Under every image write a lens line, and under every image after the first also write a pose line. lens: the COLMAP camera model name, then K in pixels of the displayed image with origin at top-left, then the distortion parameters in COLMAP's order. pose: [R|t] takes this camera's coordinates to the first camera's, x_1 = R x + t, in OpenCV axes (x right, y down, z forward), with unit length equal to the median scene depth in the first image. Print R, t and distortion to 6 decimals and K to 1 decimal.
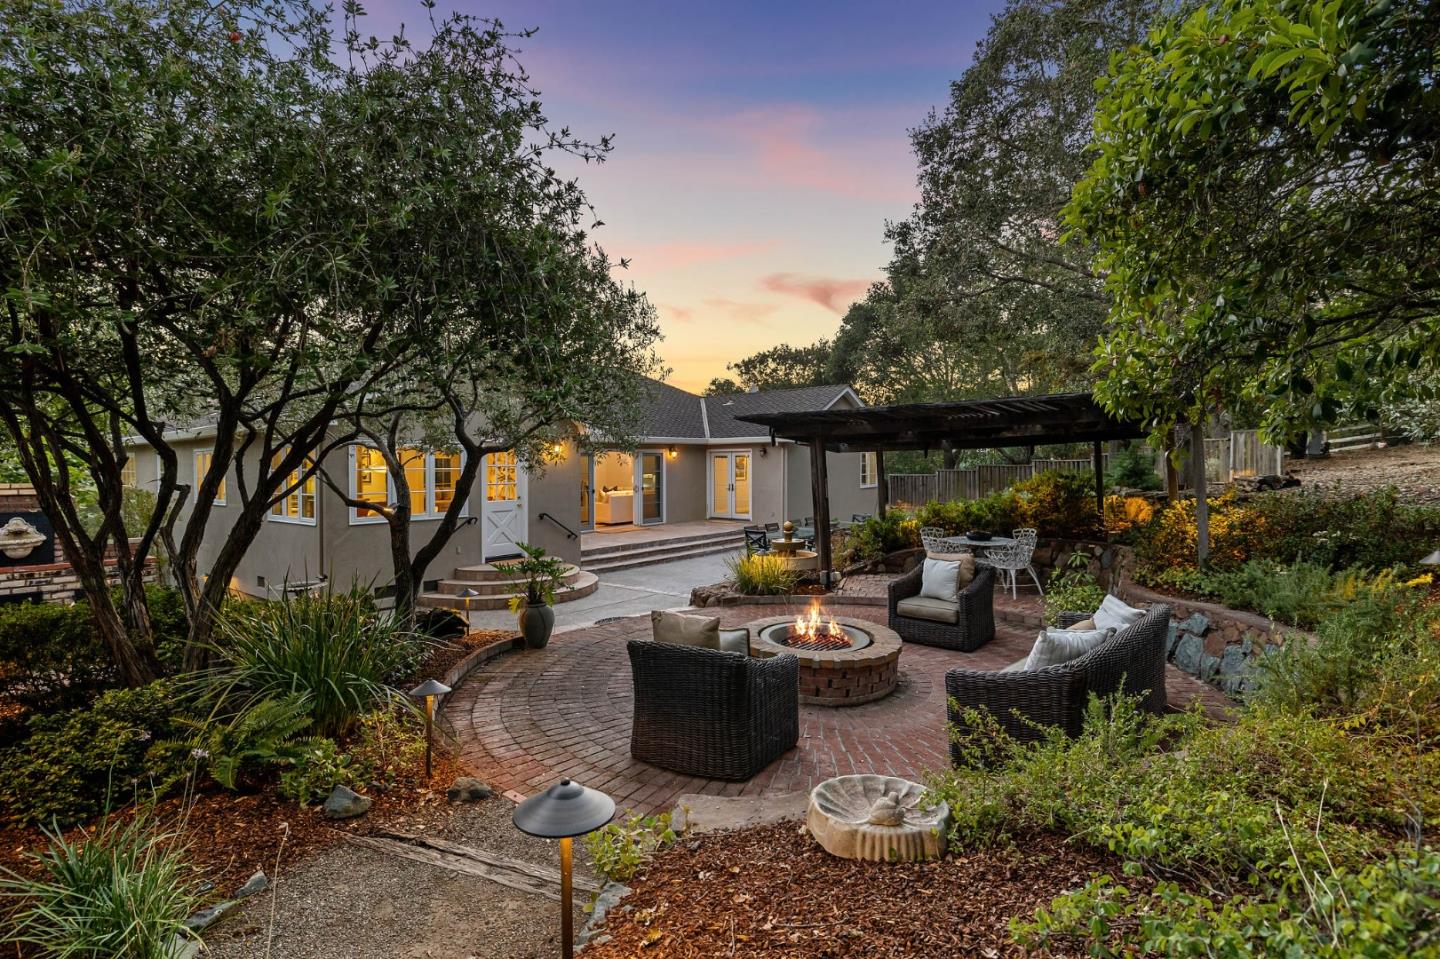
lens RADIAL K [[706.5, 0, 720.0], [0, 706.5, 479.5], [0, 0, 1]] dist [0.004386, -0.000596]
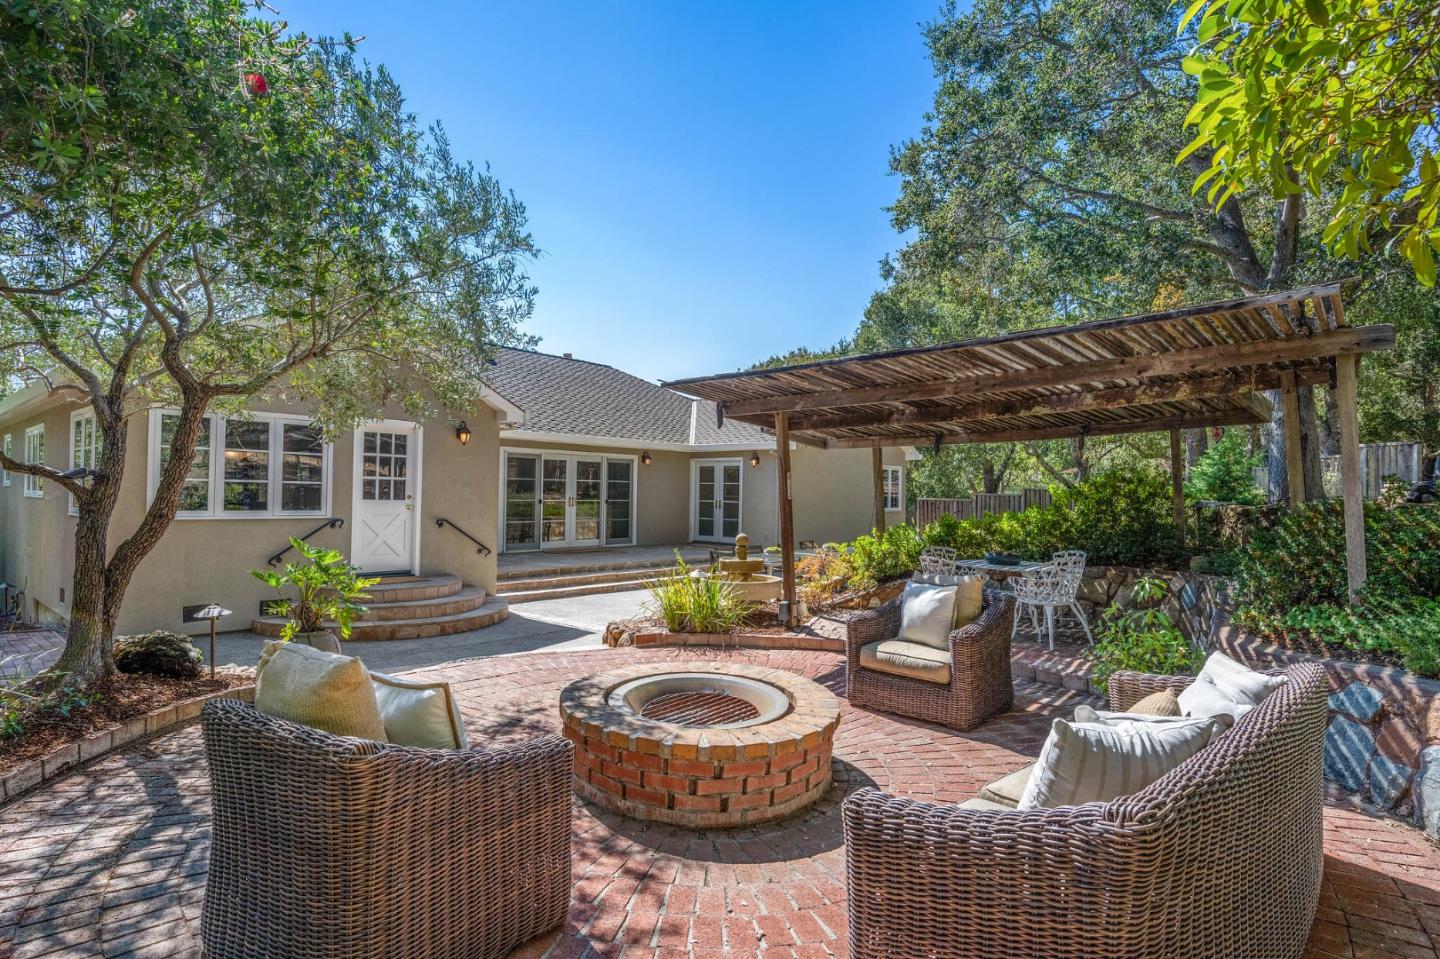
lens RADIAL K [[759.9, 0, 720.0], [0, 759.9, 479.5], [0, 0, 1]] dist [0.001308, 0.000817]
pose [[0.998691, 0.025946, -0.044080, 0.139672], [-0.027817, 0.998714, -0.042385, 0.049807], [0.042923, 0.043555, 0.998129, 0.274698]]
